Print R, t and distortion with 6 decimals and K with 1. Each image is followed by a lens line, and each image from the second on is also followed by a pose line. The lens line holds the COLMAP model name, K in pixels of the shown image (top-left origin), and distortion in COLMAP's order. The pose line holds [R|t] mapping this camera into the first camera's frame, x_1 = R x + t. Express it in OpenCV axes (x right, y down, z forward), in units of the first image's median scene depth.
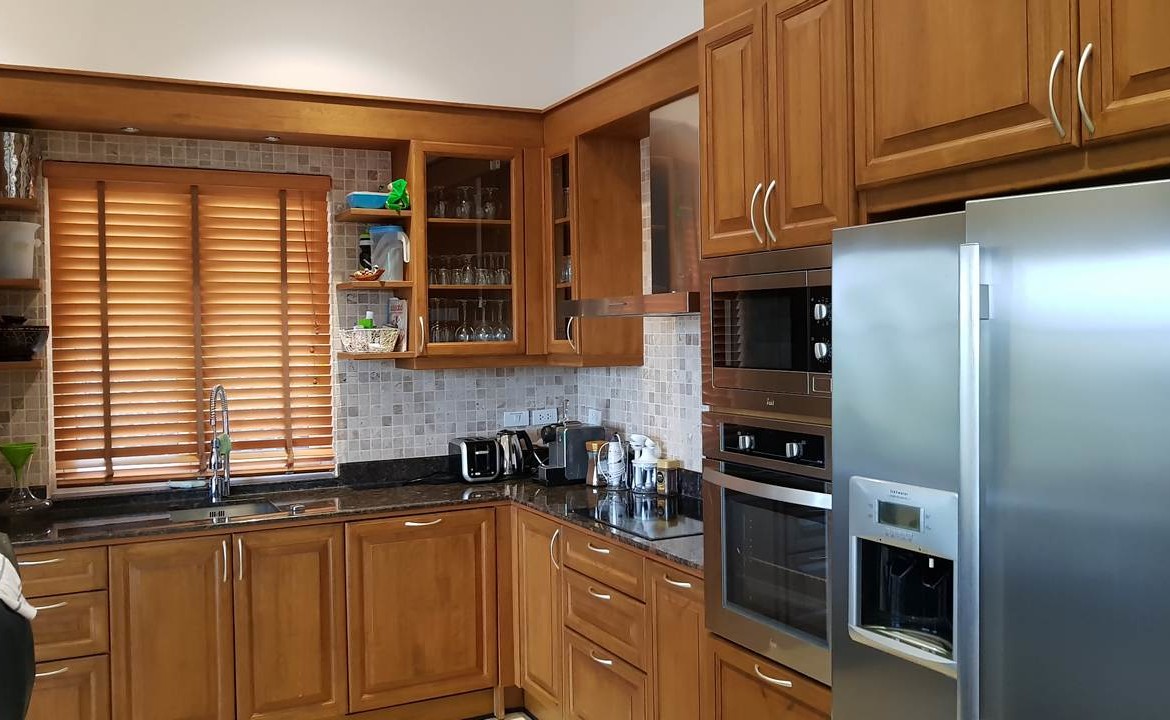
lens RADIAL K [[1006.7, 0, 586.7], [0, 1006.7, 357.9], [0, 0, 1]] dist [-0.011778, -0.005118]
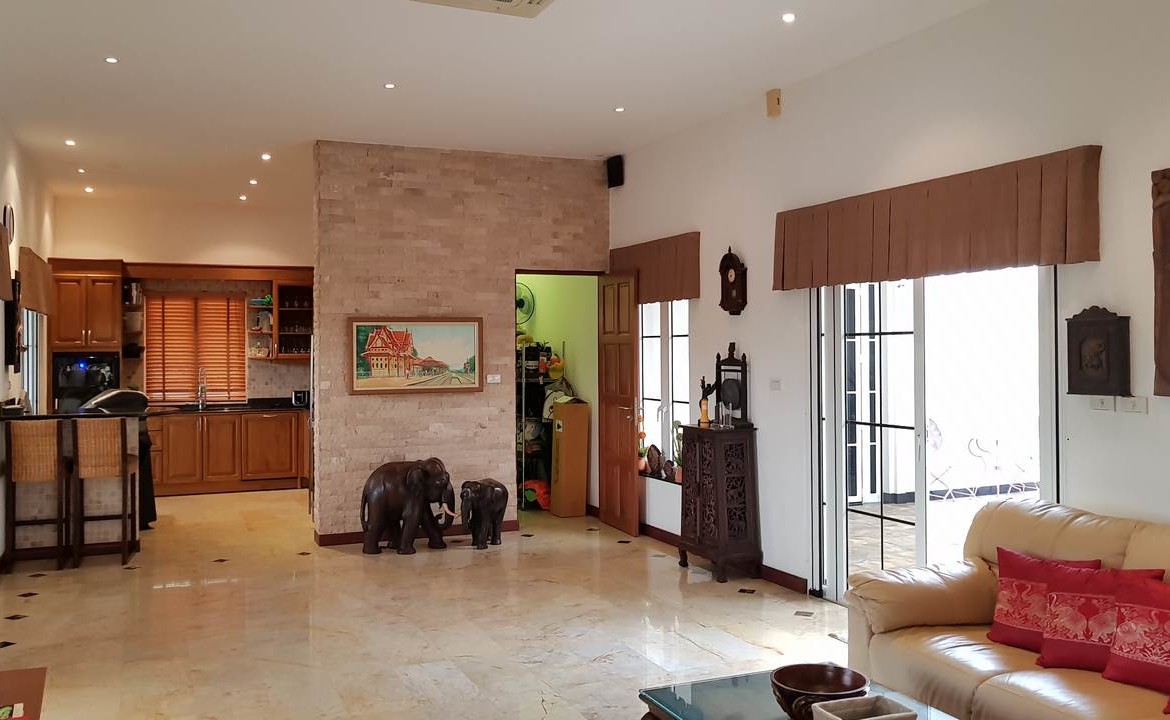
lens RADIAL K [[1006.7, 0, 583.3], [0, 1006.7, 355.5], [0, 0, 1]] dist [-0.011778, -0.005118]
pose [[0.998264, 0.010434, -0.057964, 0.834352], [-0.011793, 0.999662, -0.023151, 0.042986], [0.057703, 0.023794, 0.998050, -1.694357]]
